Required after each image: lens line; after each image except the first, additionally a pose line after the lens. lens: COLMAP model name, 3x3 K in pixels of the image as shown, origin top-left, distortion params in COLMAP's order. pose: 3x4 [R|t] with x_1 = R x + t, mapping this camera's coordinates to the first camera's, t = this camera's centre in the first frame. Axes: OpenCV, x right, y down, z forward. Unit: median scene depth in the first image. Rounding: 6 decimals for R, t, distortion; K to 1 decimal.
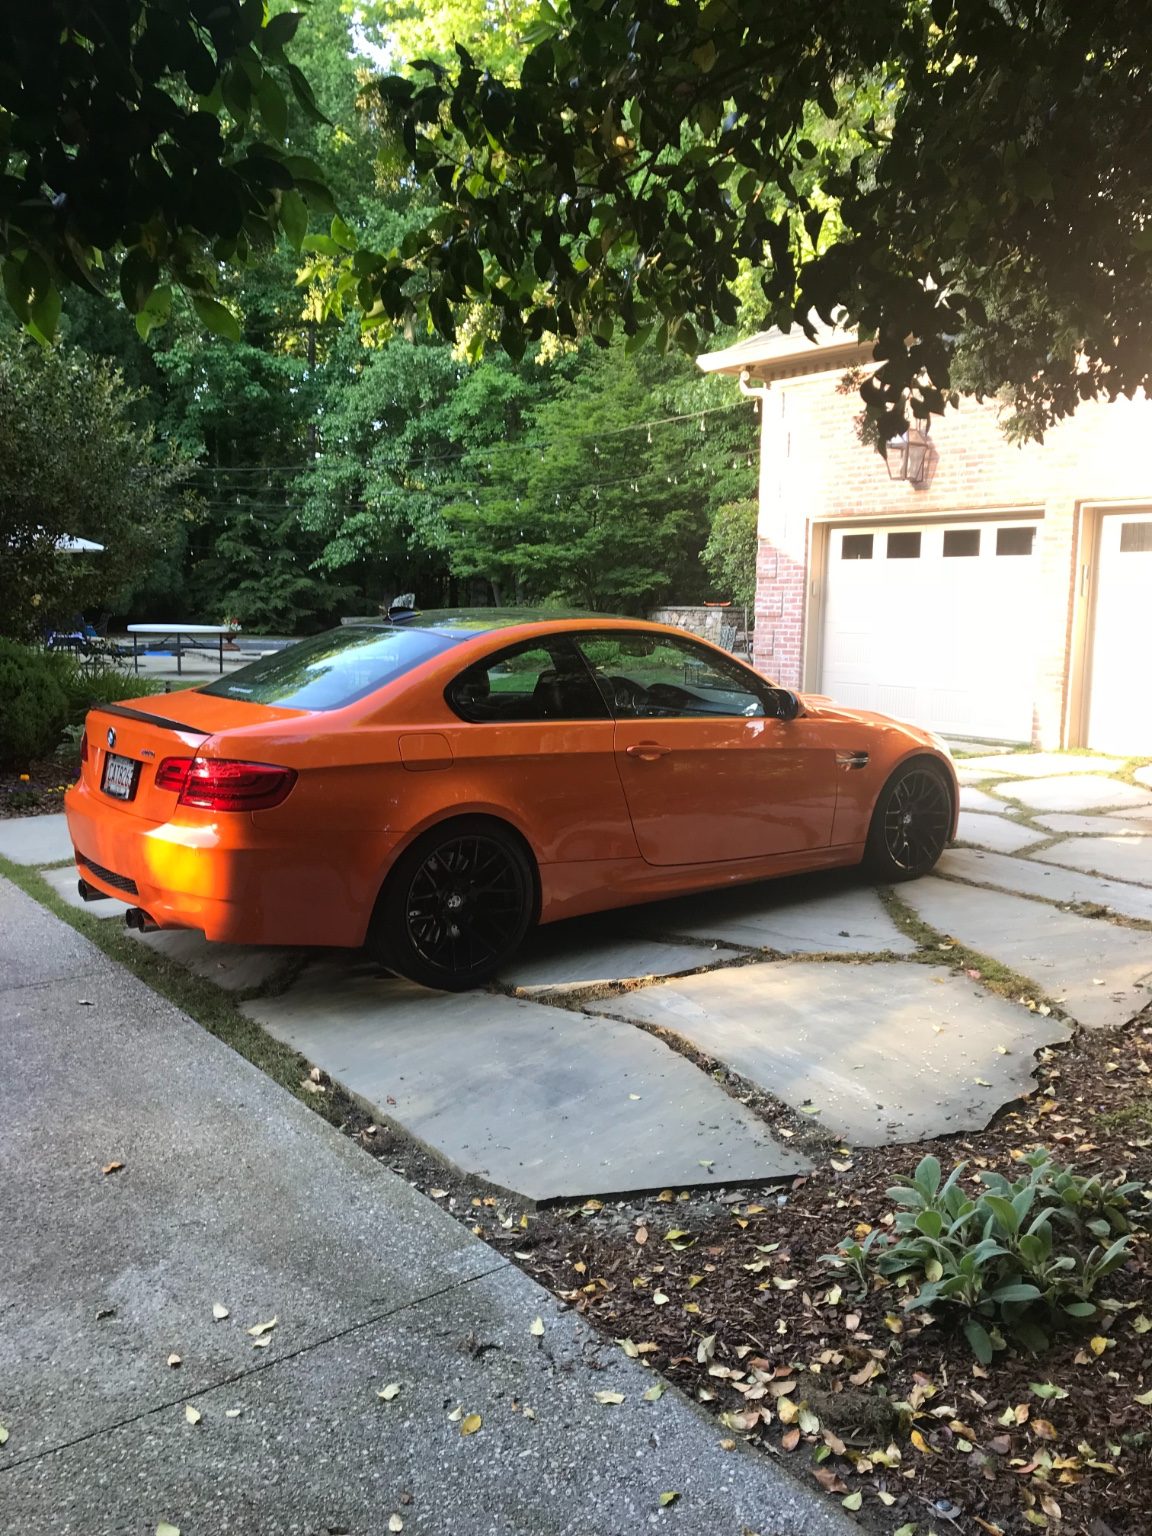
lens RADIAL K [[1283.5, 0, 575.5], [0, 1283.5, 755.8], [0, 0, 1]] dist [0.032672, -0.033076]
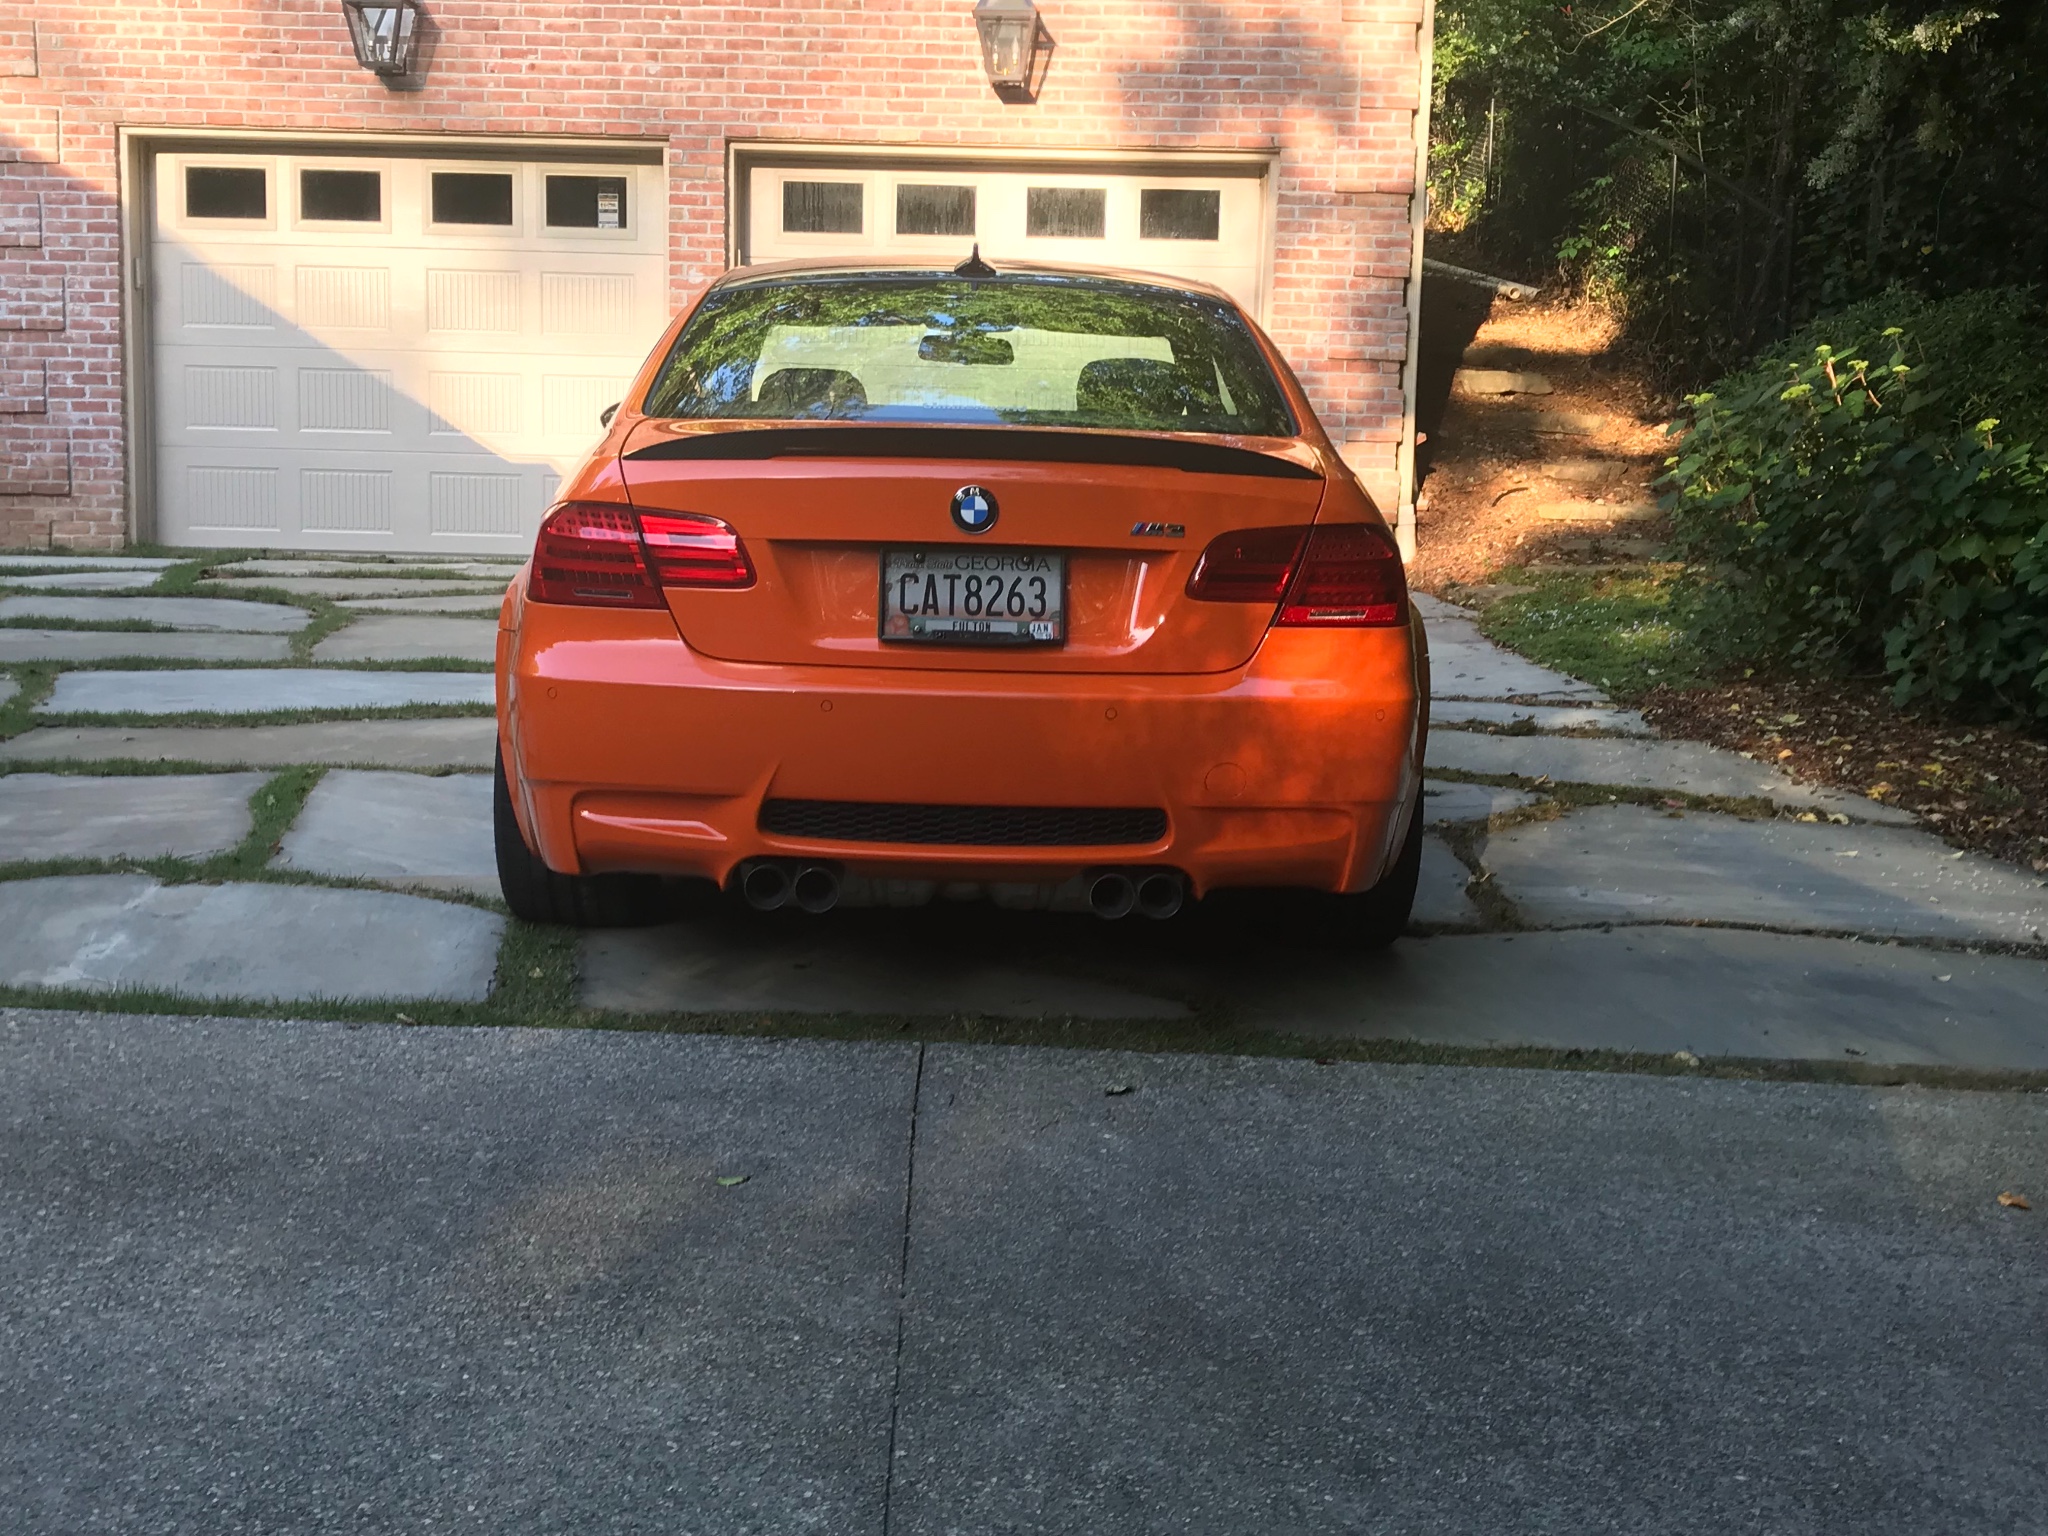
lens RADIAL K [[2439.3, 0, 1019.0], [0, 2439.3, 768.7], [0, 0, 1]] dist [0.043053, 0.000000]
pose [[0.601144, -0.119645, 0.790133, -0.900137], [0.081183, 0.992757, 0.088562, 0.000371], [-0.795006, 0.010907, 0.606503, 0.429548]]
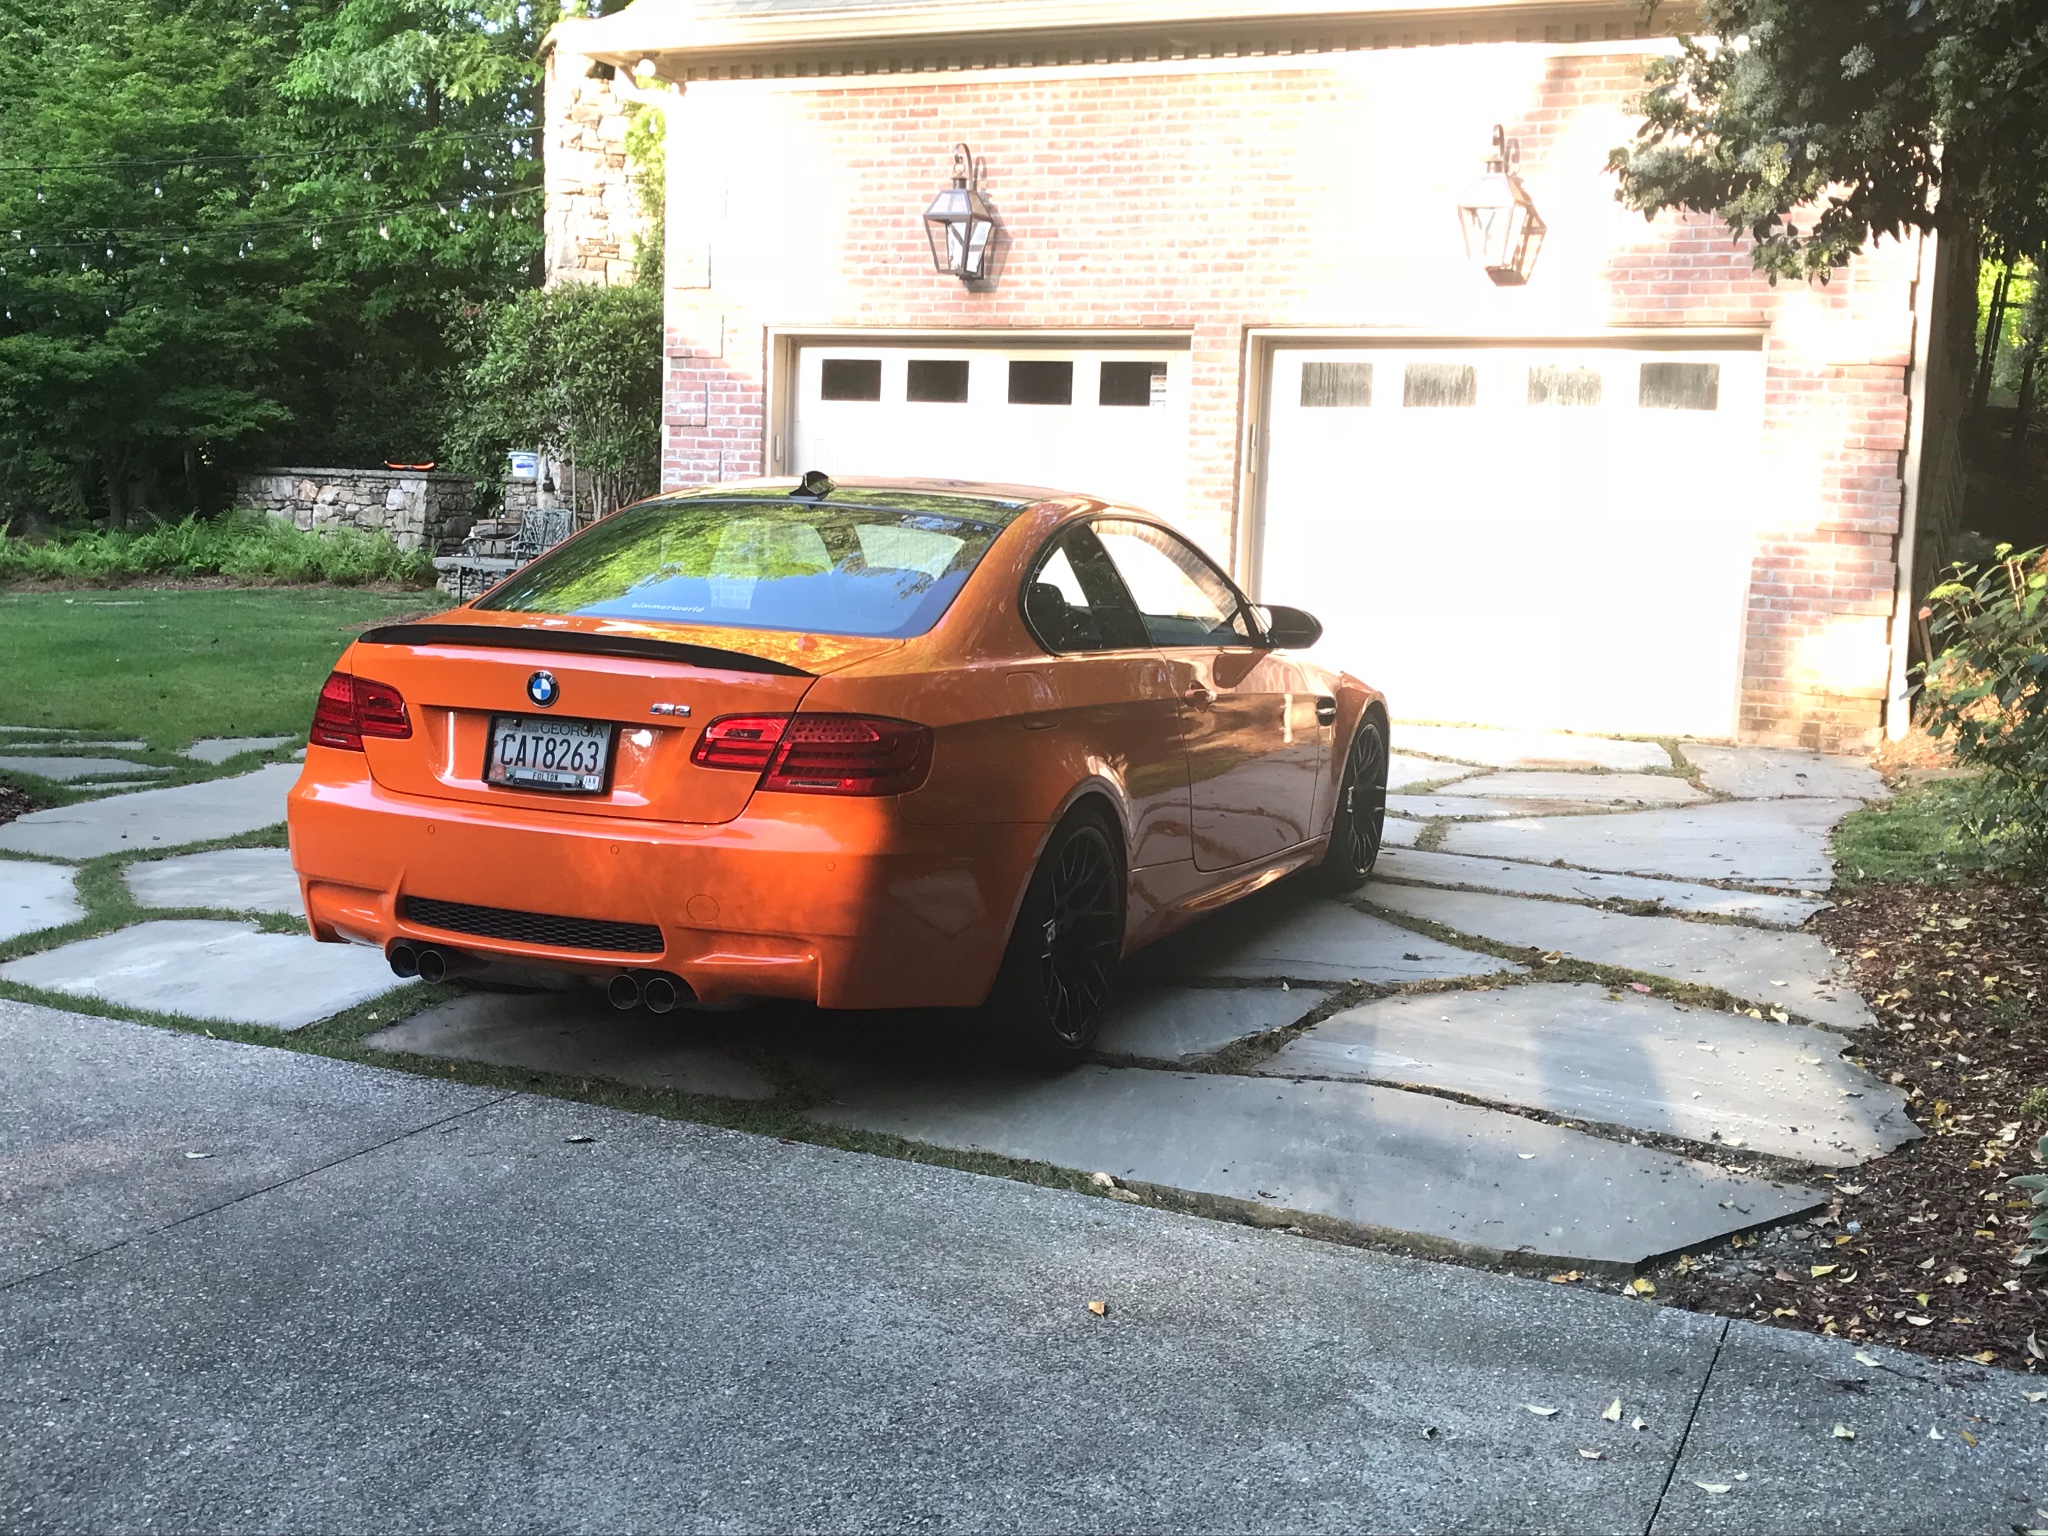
lens RADIAL K [[2439.3, 0, 1006.7], [0, 2439.3, 780.2], [0, 0, 1]] dist [0.043053, 0.000000]
pose [[0.880047, -0.037378, 0.473414, -0.617697], [0.033126, 0.999301, 0.017318, 0.012603], [-0.473730, 0.000441, 0.880670, -0.062767]]
